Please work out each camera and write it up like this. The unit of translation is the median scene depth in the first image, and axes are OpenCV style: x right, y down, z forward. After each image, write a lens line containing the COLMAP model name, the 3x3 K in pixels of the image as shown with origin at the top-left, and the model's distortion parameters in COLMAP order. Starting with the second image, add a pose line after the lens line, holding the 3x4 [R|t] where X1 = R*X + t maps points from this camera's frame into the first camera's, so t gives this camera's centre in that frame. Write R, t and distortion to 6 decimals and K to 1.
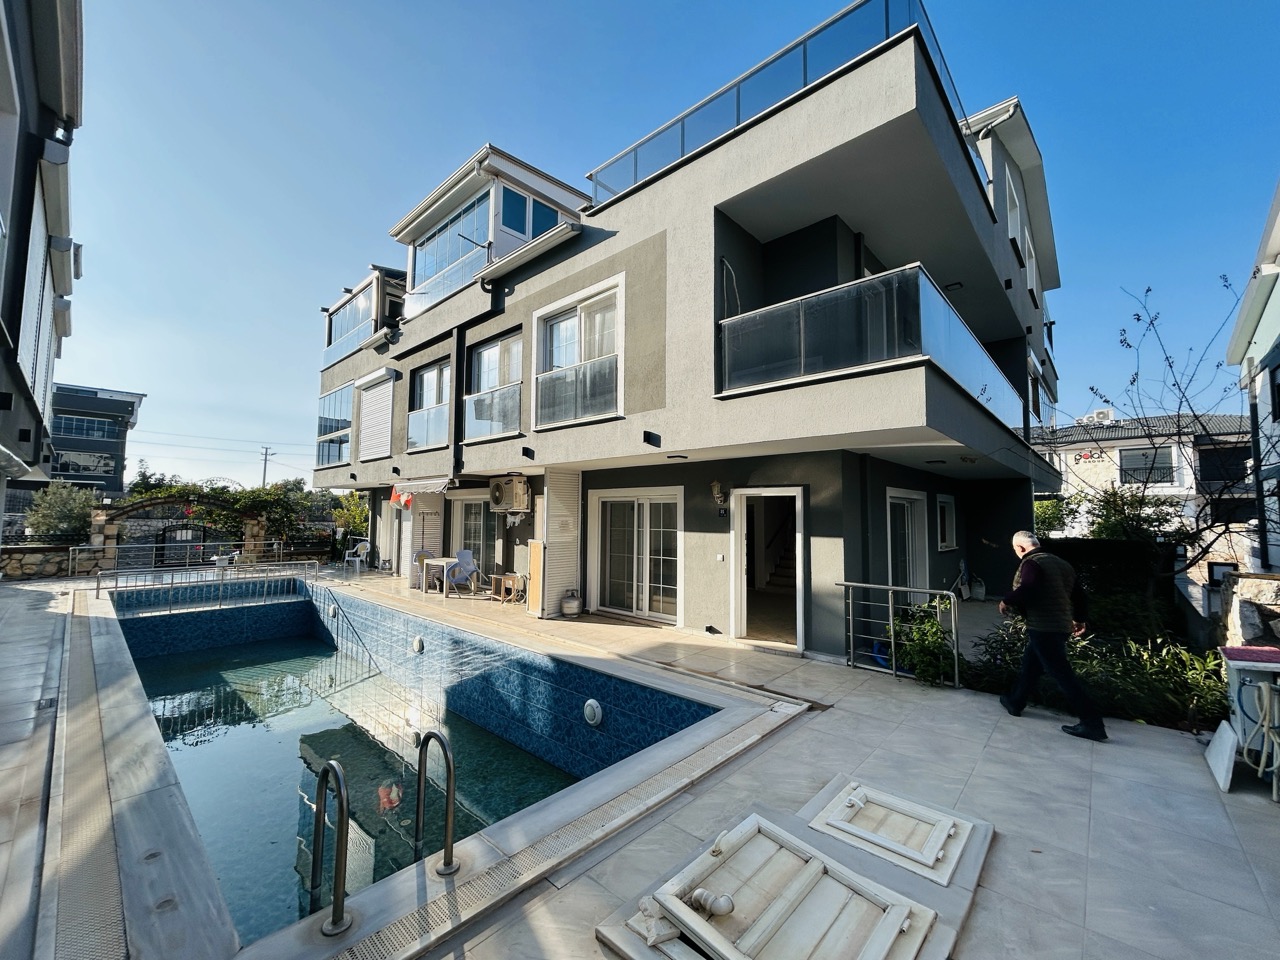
lens RADIAL K [[514.5, 0, 640.0], [0, 514.5, 480.0], [0, 0, 1]] dist [-0.001066, 0.000736]
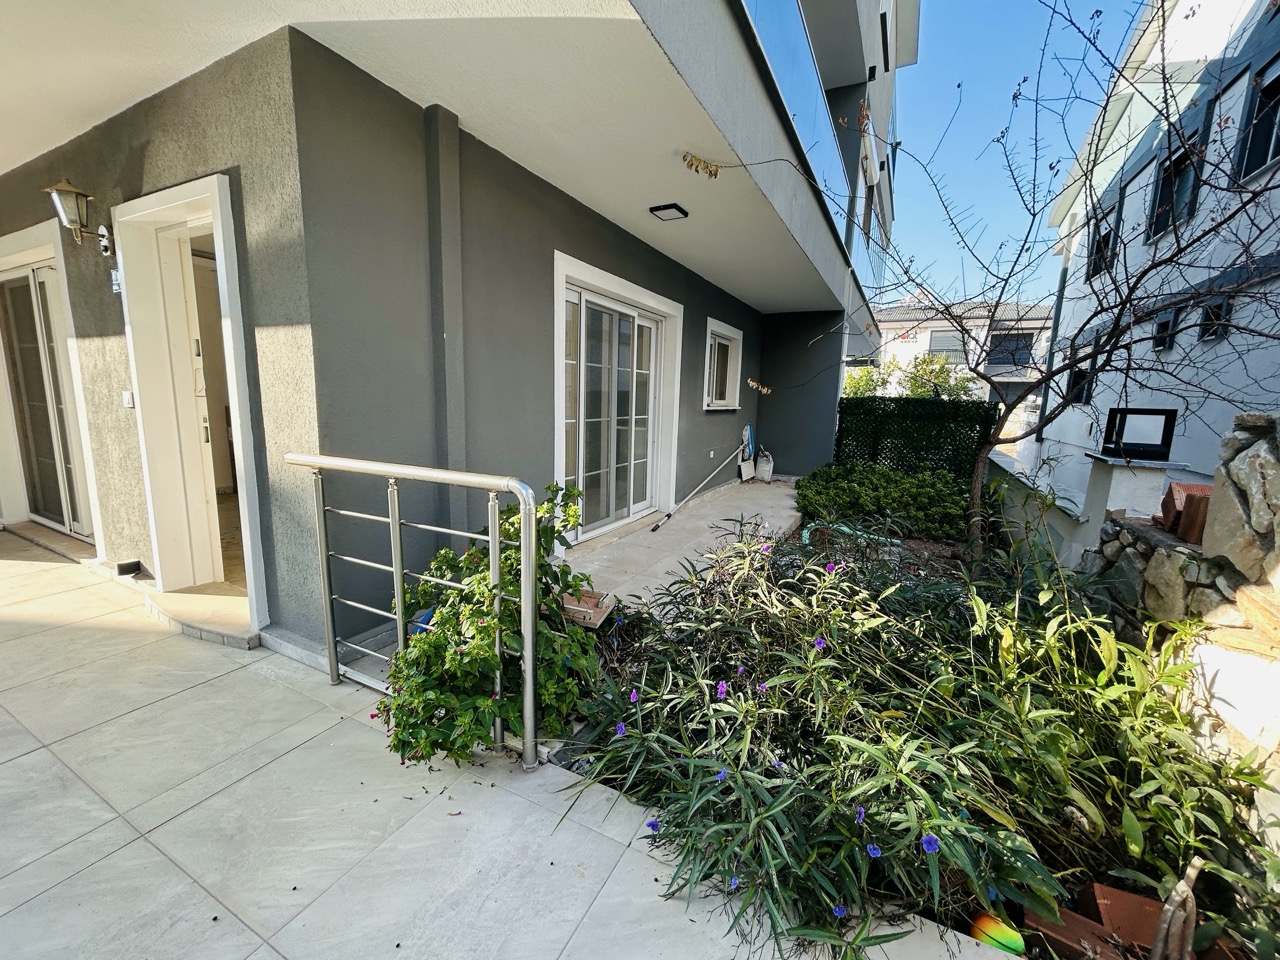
lens RADIAL K [[514.5, 0, 640.0], [0, 514.5, 480.0], [0, 0, 1]] dist [-0.001066, 0.000736]
pose [[0.965696, -0.020343, 0.258877, 0.421348], [-0.039862, 0.973498, 0.225195, 0.103933], [-0.256597, -0.227789, 0.939292, 0.498350]]
